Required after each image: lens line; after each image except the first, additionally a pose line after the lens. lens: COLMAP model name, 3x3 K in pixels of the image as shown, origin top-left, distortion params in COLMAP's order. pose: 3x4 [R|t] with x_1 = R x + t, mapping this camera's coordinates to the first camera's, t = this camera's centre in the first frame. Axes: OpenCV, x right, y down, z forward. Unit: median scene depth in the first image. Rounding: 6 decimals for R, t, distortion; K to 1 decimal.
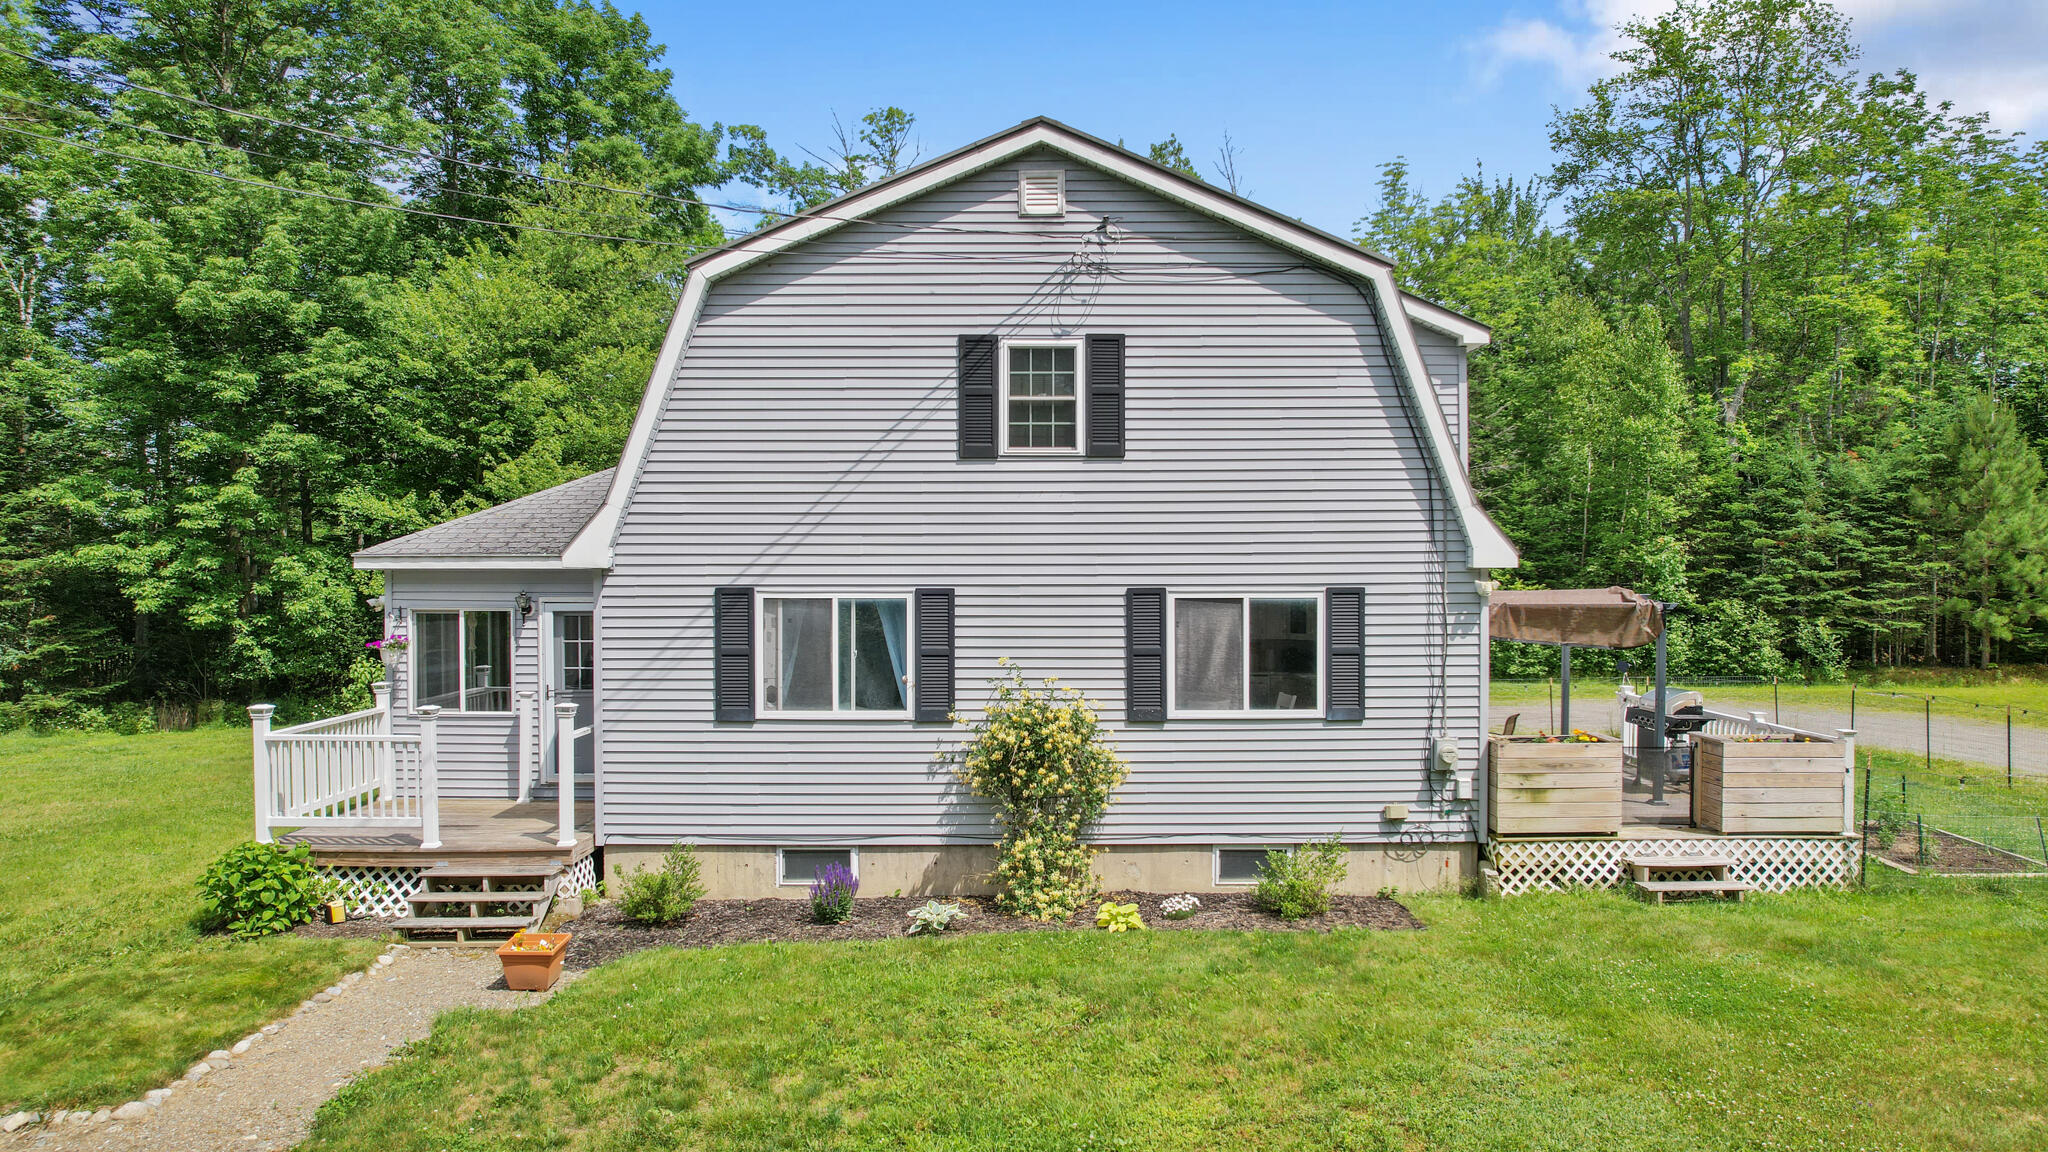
lens RADIAL K [[1308.3, 0, 1024.0], [0, 1308.3, 576.0], [0, 0, 1]] dist [-0.081509, 0.062165]
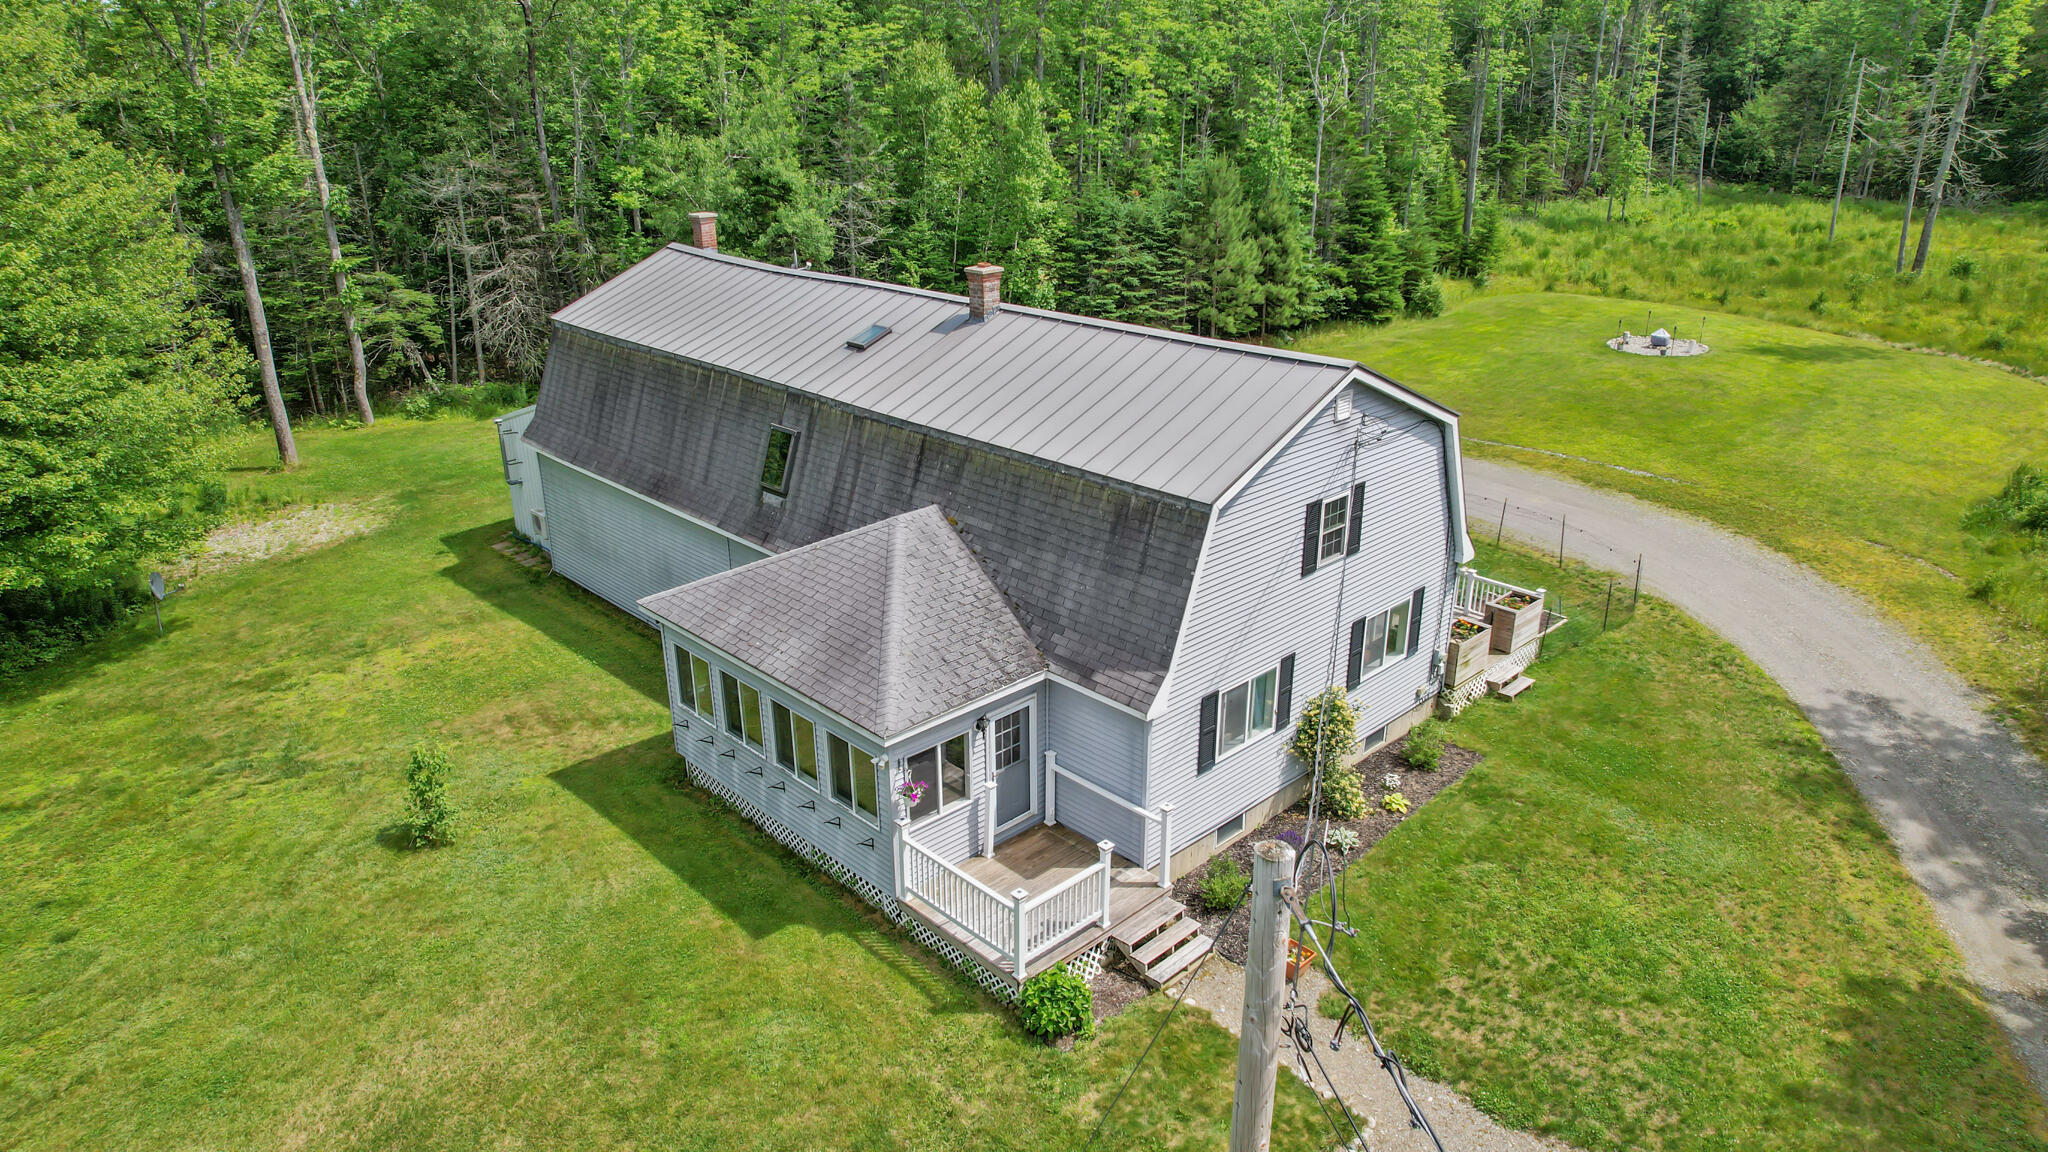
lens RADIAL K [[1308.3, 0, 1024.0], [0, 1308.3, 576.0], [0, 0, 1]] dist [-0.081509, 0.062165]
pose [[0.720953, -0.254486, 0.644564, -1.331153], [0.004624, 0.931875, 0.362750, -0.674523], [-0.692968, -0.258545, 0.673015, 0.156597]]
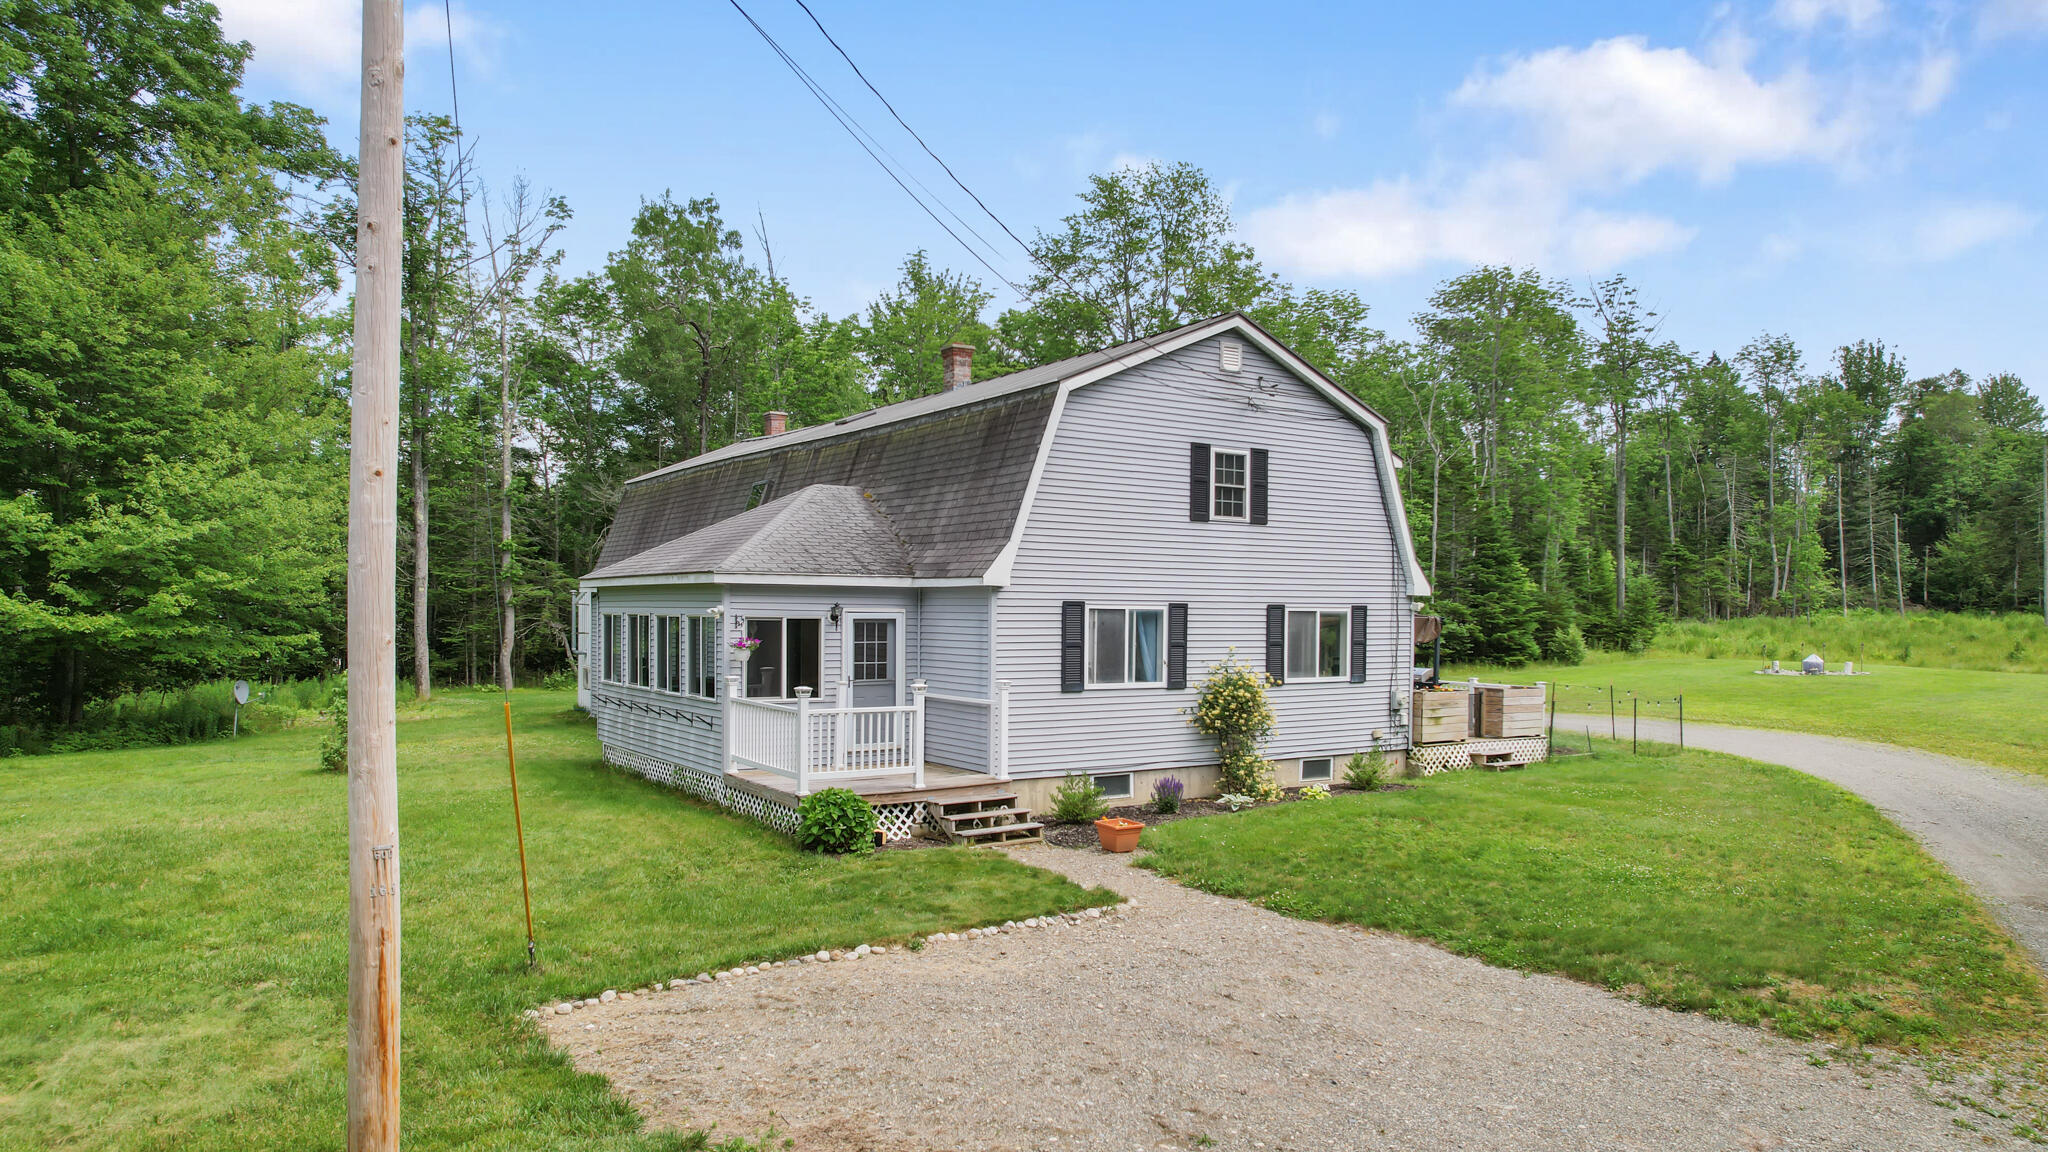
lens RADIAL K [[1316.5, 0, 1025.1], [0, 1316.5, 654.4], [0, 0, 1]] dist [-0.046724, 0.001263]
pose [[0.833478, -0.009266, 0.552474, -1.092915], [-0.008408, 0.999531, 0.029449, 0.026188], [-0.552488, -0.029190, 0.833010, -0.215291]]
